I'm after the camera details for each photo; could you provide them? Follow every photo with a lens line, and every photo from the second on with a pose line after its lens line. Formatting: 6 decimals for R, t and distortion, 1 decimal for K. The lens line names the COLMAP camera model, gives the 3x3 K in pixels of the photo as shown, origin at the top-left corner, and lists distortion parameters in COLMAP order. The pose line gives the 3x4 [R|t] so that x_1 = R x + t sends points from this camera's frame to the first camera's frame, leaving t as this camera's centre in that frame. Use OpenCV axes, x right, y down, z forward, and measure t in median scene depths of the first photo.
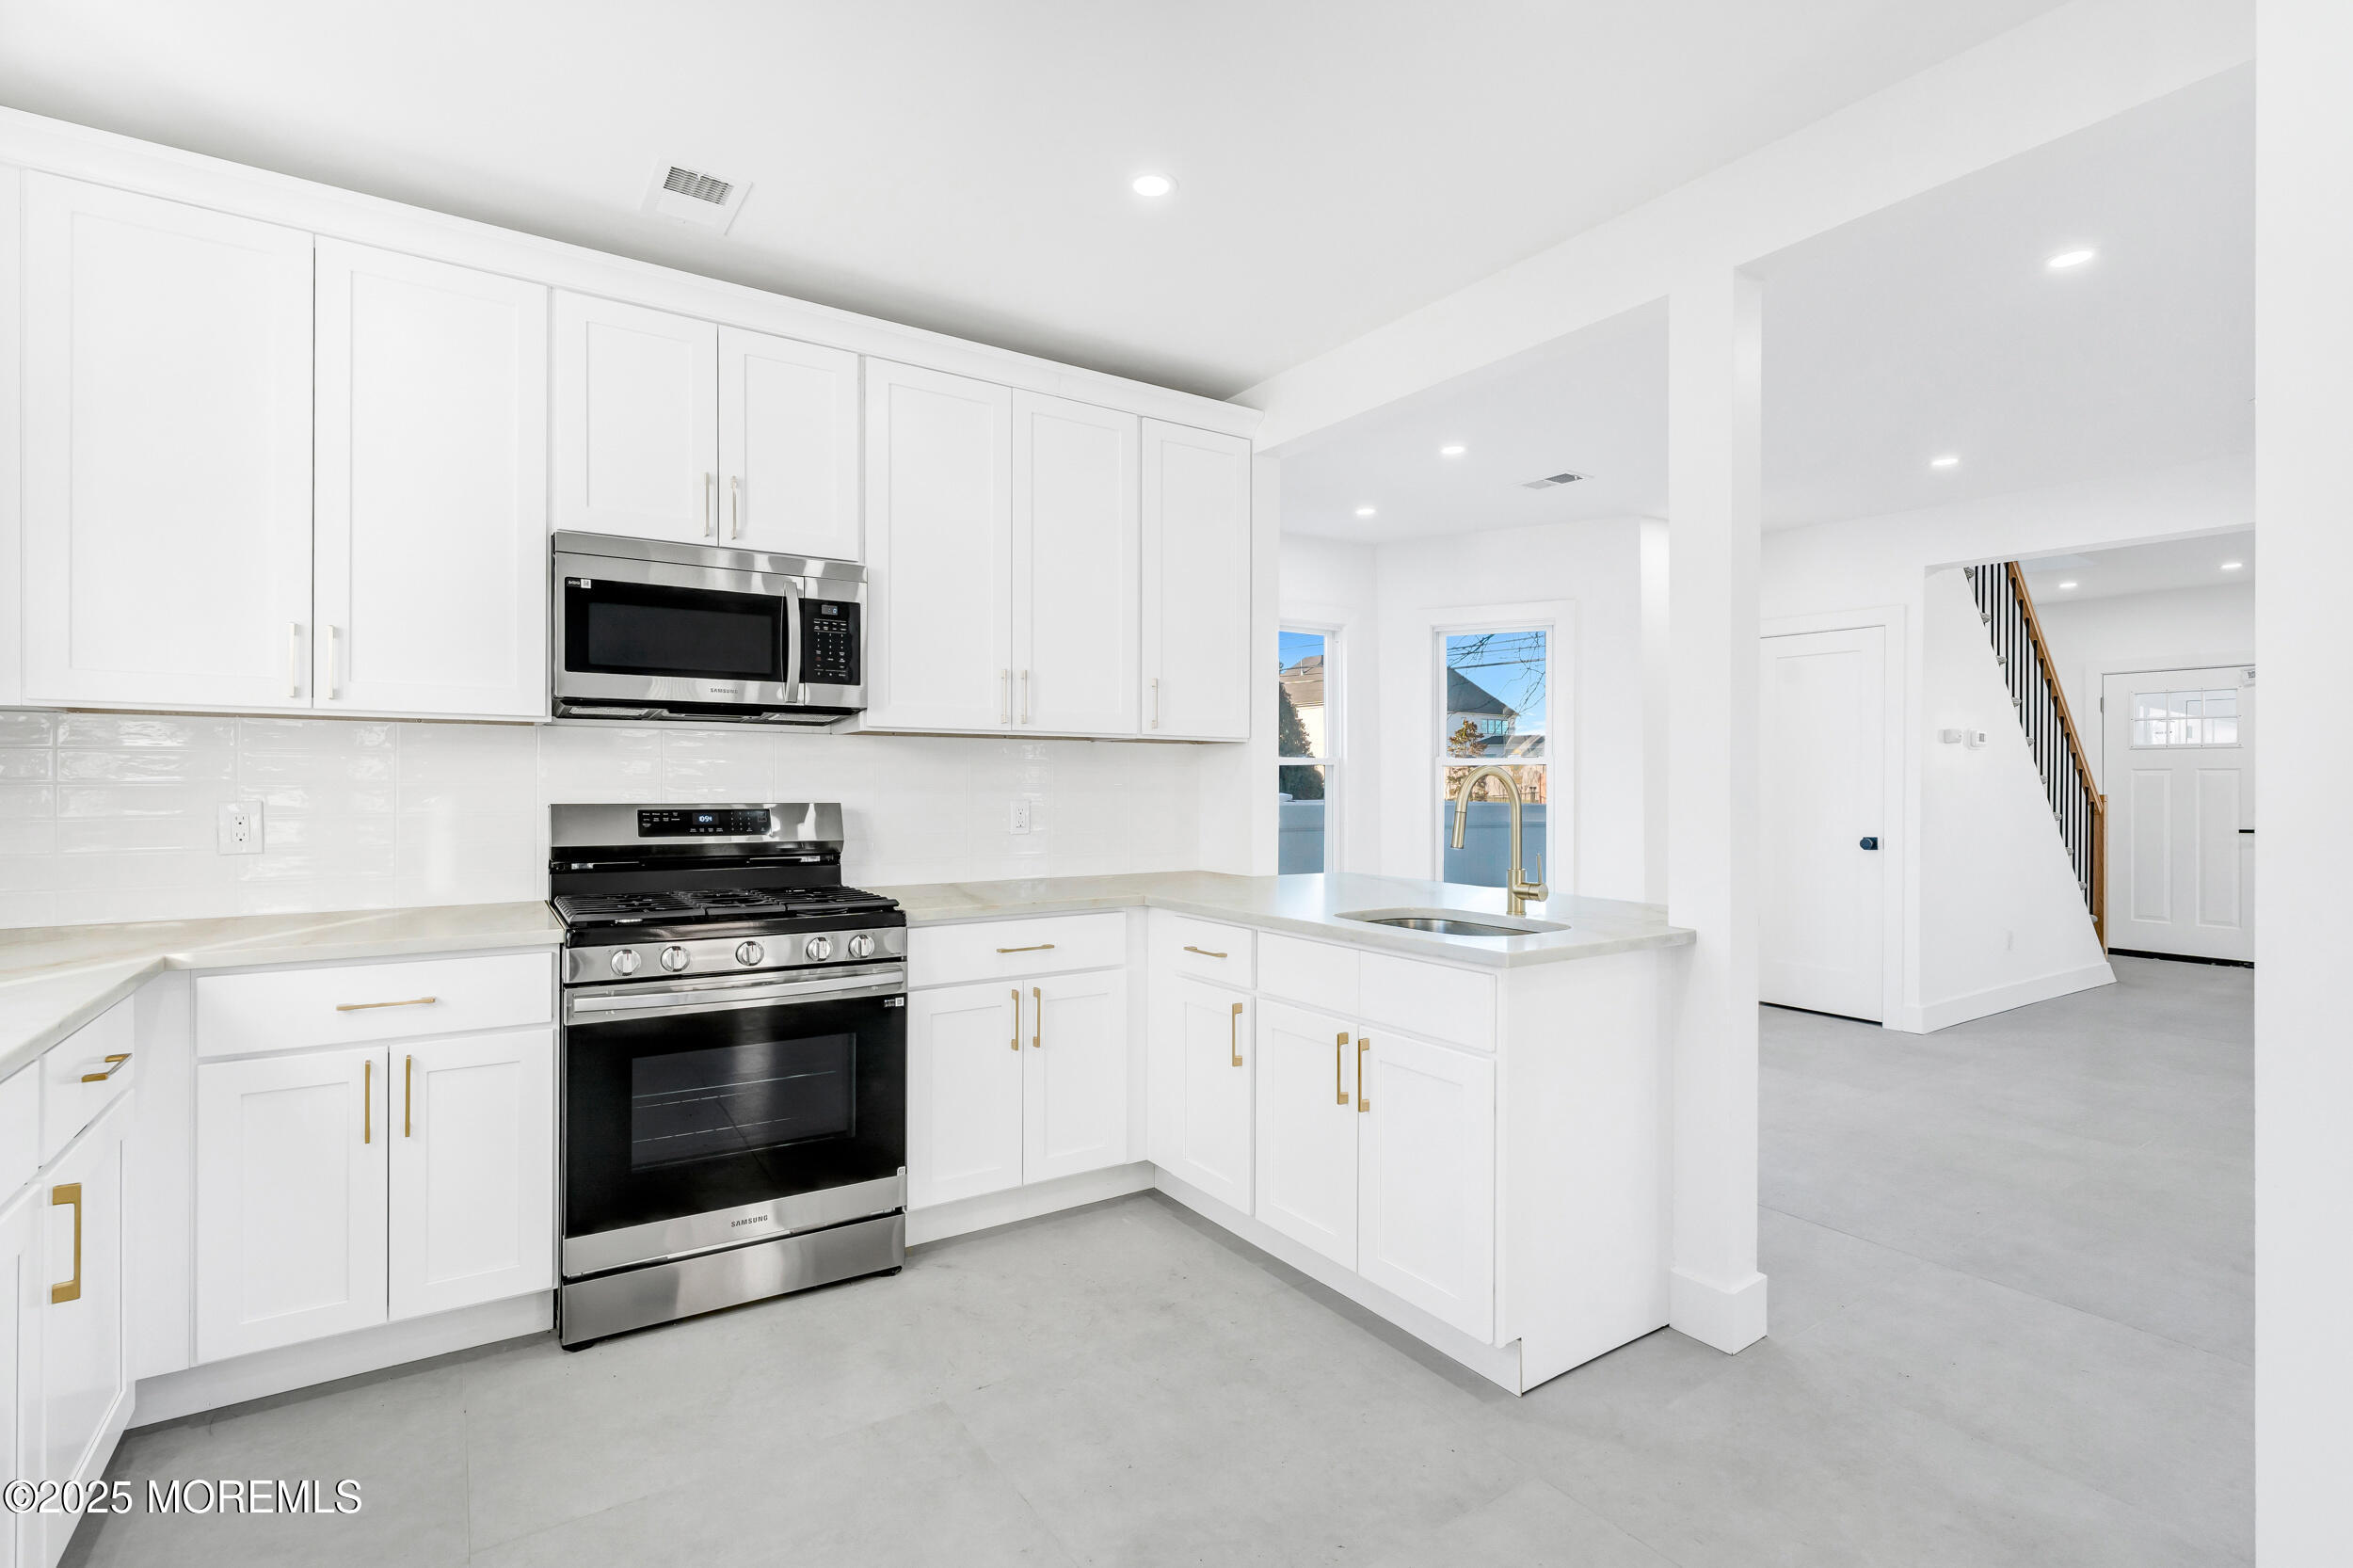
lens RADIAL K [[1082.2, 0, 1180.0], [0, 1082.2, 790.6], [0, 0, 1]] dist [-0.004941, 0.001160]
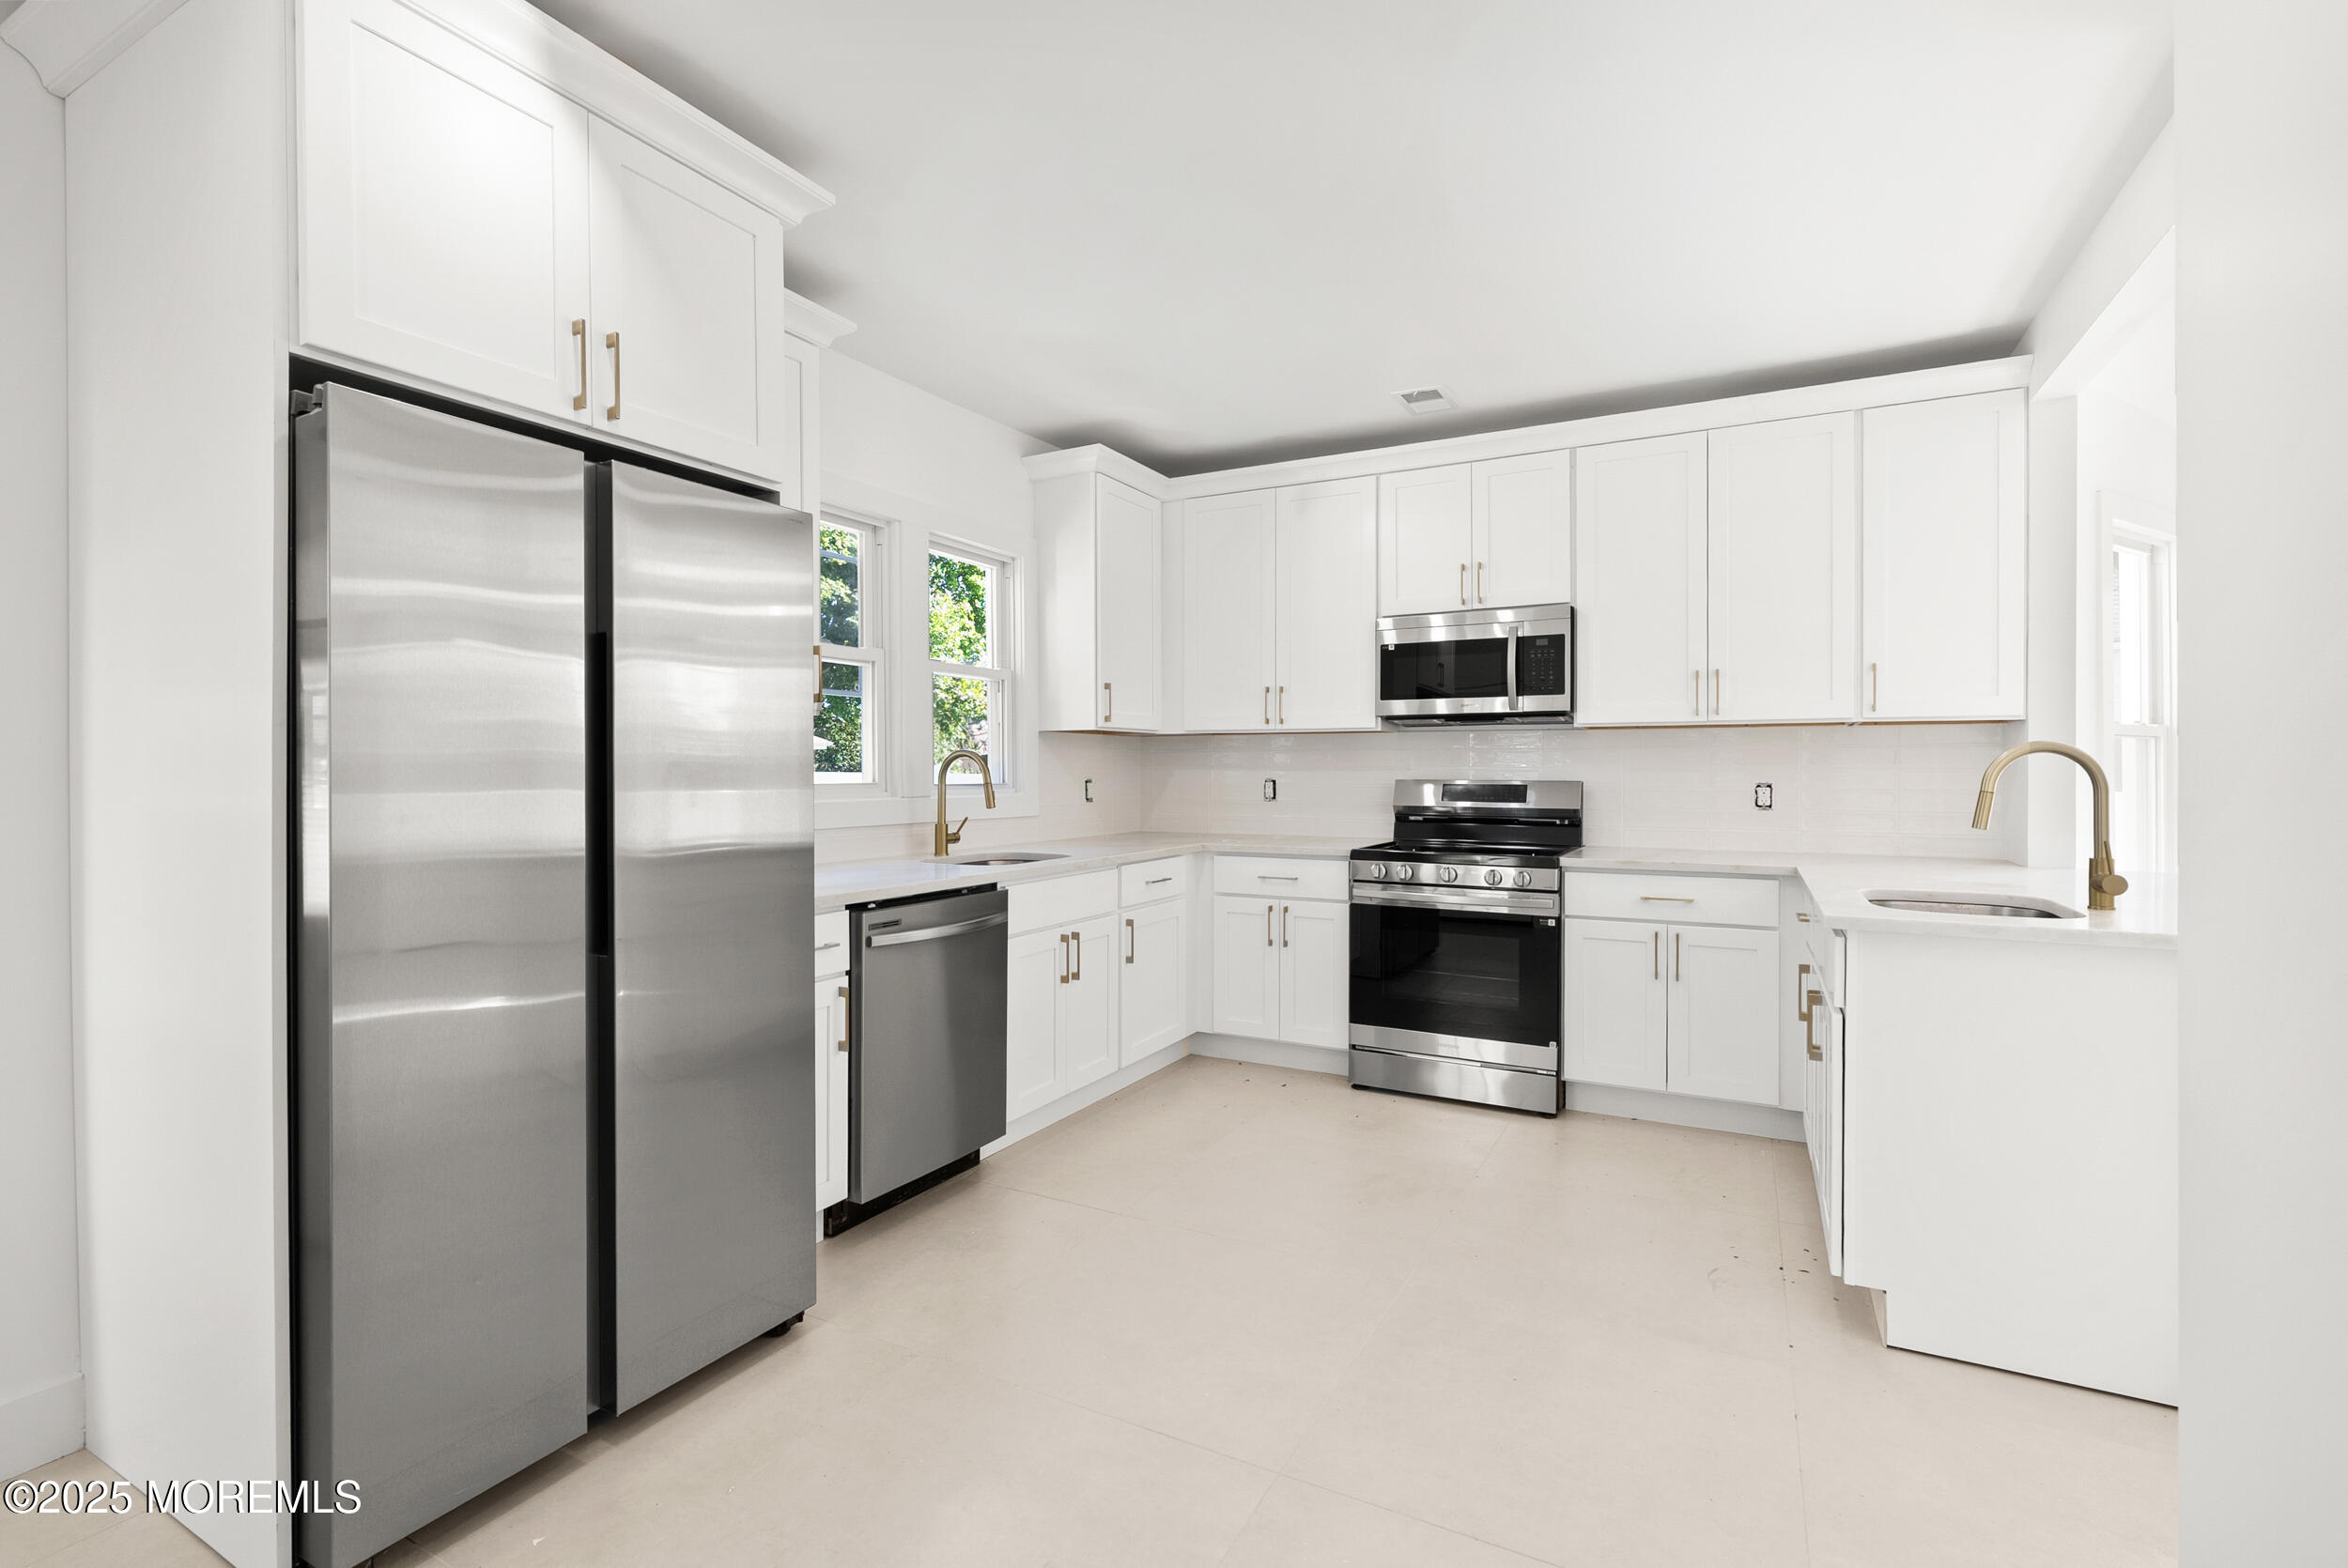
lens RADIAL K [[1079.7, 0, 1197.2], [0, 1079.7, 771.5], [0, 0, 1]] dist [-0.004941, 0.001160]
pose [[0.478919, -0.004599, -0.877847, 0.701841], [-0.006611, 0.999939, -0.008845, 0.015949], [0.877834, 0.010039, 0.478860, -0.056910]]
